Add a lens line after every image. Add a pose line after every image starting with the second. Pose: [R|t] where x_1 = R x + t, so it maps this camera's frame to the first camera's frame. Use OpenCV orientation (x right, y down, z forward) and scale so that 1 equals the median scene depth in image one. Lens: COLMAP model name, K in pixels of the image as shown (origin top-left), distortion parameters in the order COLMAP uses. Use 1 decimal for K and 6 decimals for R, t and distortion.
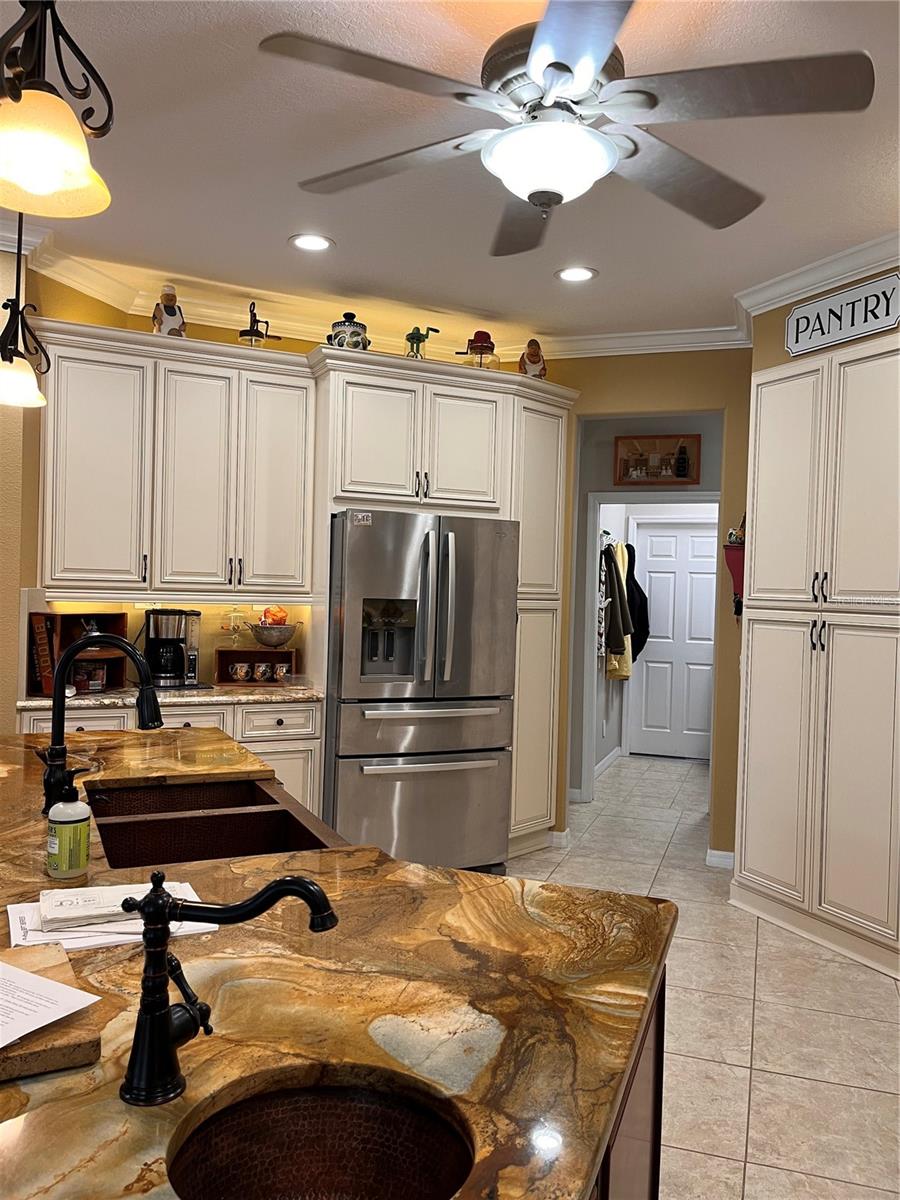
lens RADIAL K [[916.0, 0, 449.5], [0, 916.0, 603.2], [0, 0, 1]] dist [0.067773, -0.092675]
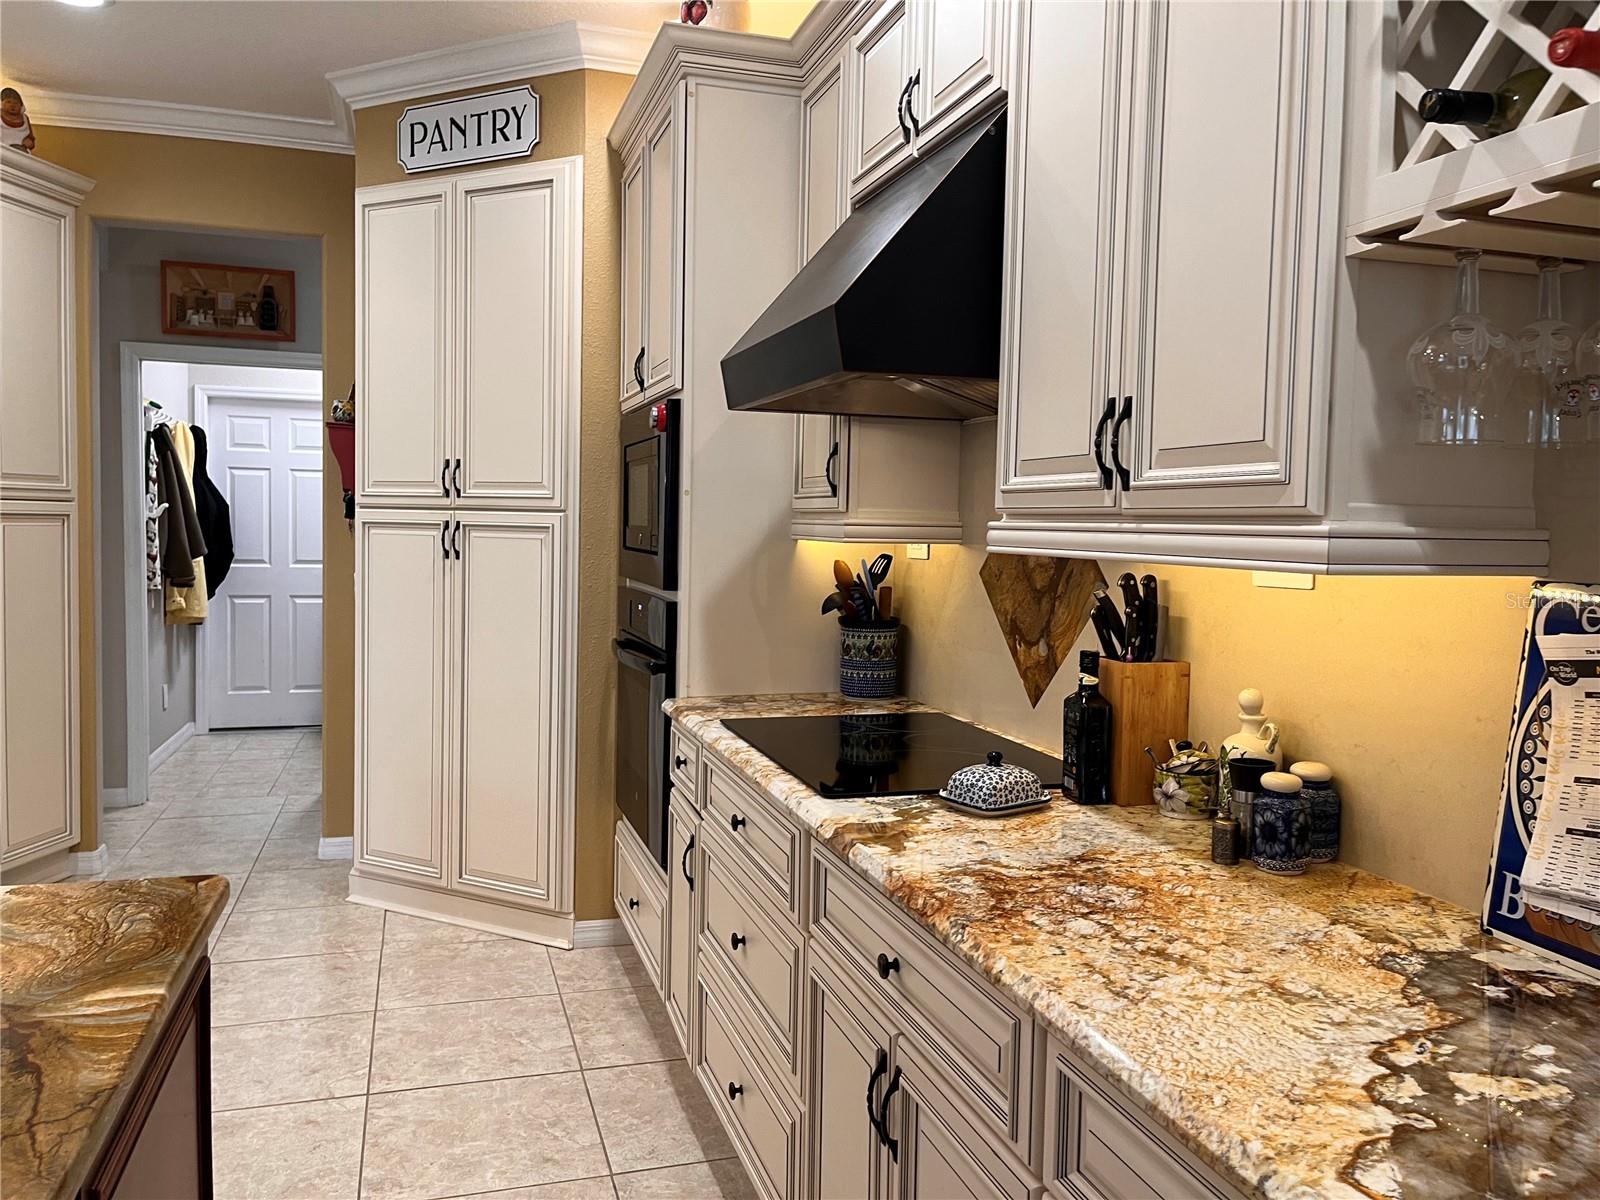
lens RADIAL K [[1221.3, 0, 796.3], [0, 1221.3, 587.8], [0, 0, 1]] dist [0.067773, -0.092675]
pose [[0.806088, -0.043649, 0.590183, 0.018138], [0.012620, 0.998317, 0.056597, 0.020336], [-0.591661, -0.038174, 0.805283, -0.016371]]
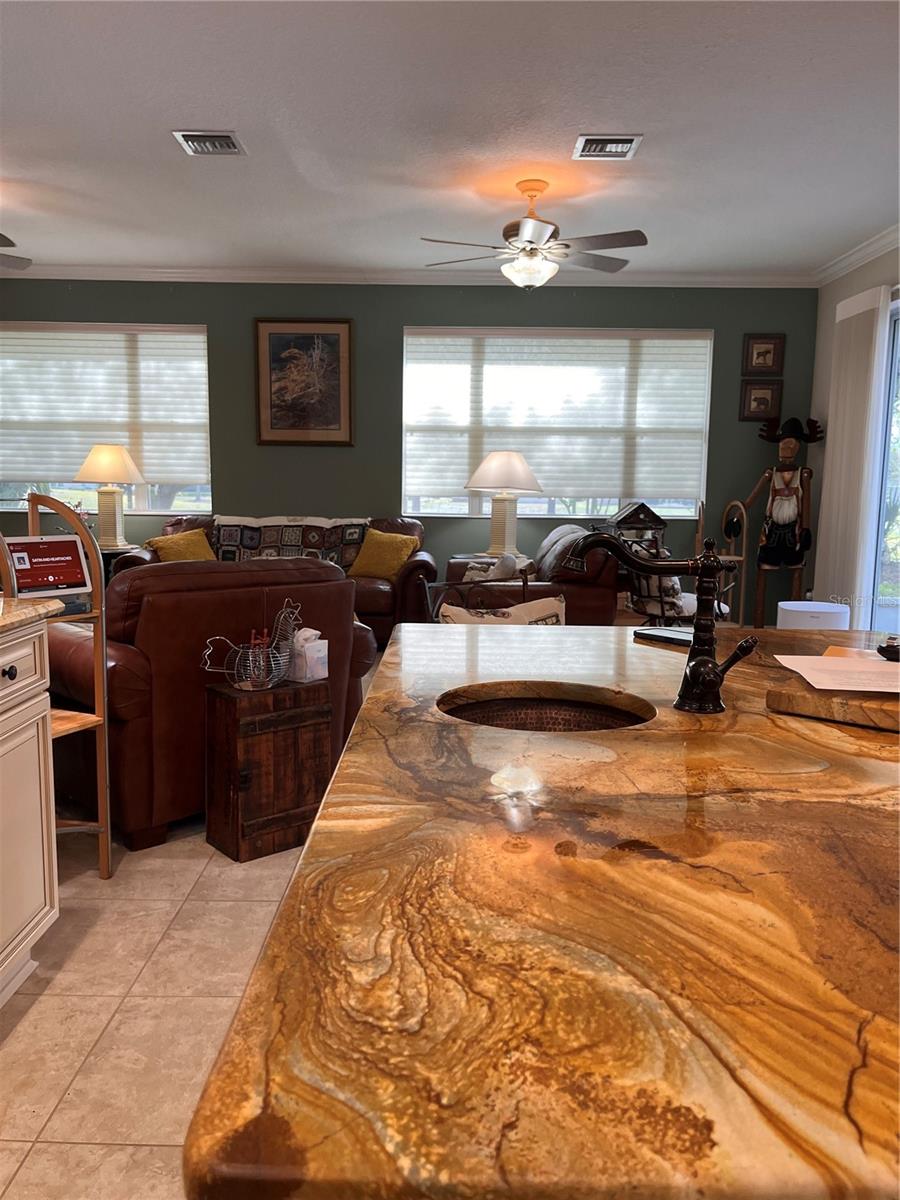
lens RADIAL K [[916.0, 0, 442.6], [0, 916.0, 612.5], [0, 0, 1]] dist [0.067773, -0.092675]
pose [[-0.943000, 0.004825, -0.332759, 0.110207], [-0.046062, 0.988378, 0.144867, 0.057260], [0.329590, 0.151937, -0.931818, 0.518700]]
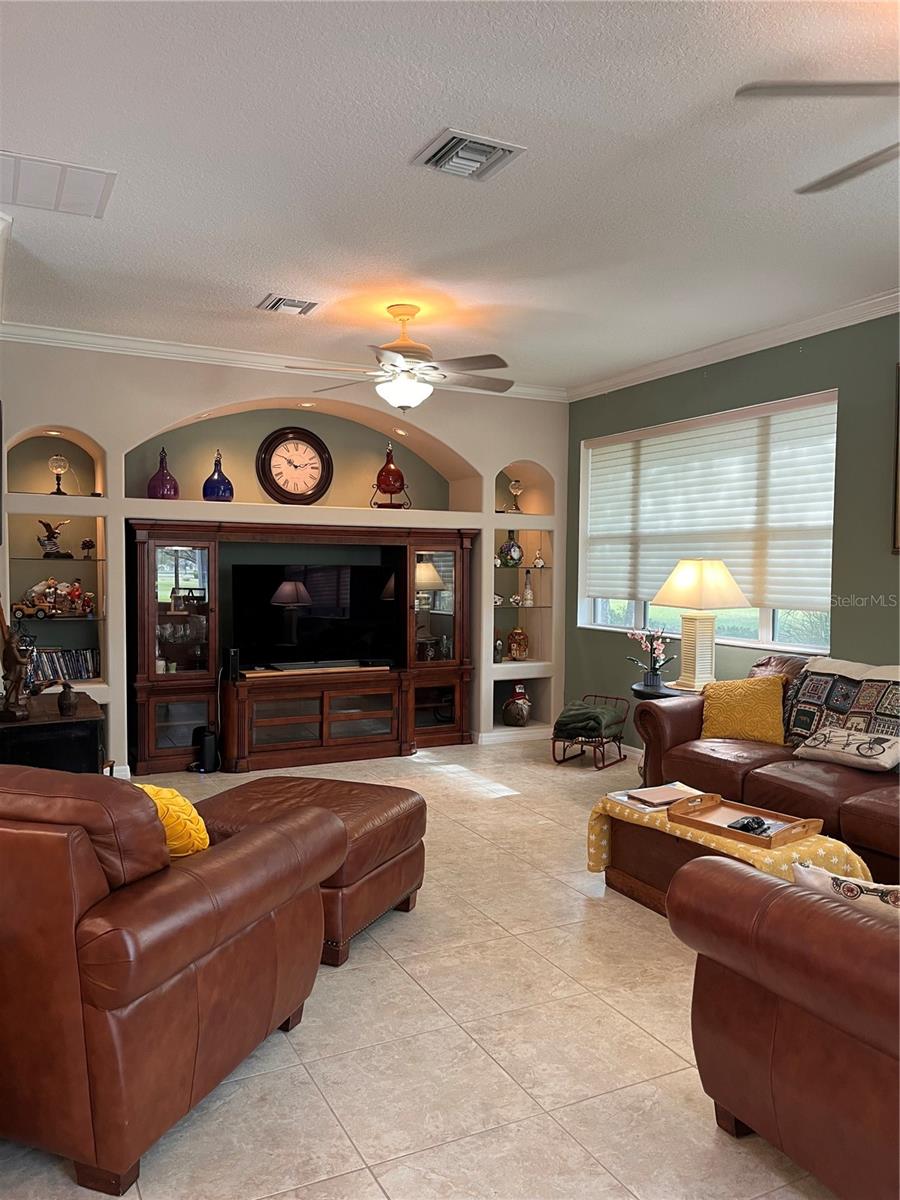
lens RADIAL K [[916.0, 0, 456.6], [0, 916.0, 605.9], [0, 0, 1]] dist [0.067773, -0.092675]
pose [[-0.729184, -0.065750, 0.681151, -0.593759], [-0.019013, 0.996936, 0.075879, -0.005859], [-0.684053, 0.042379, -0.728200, -0.128314]]
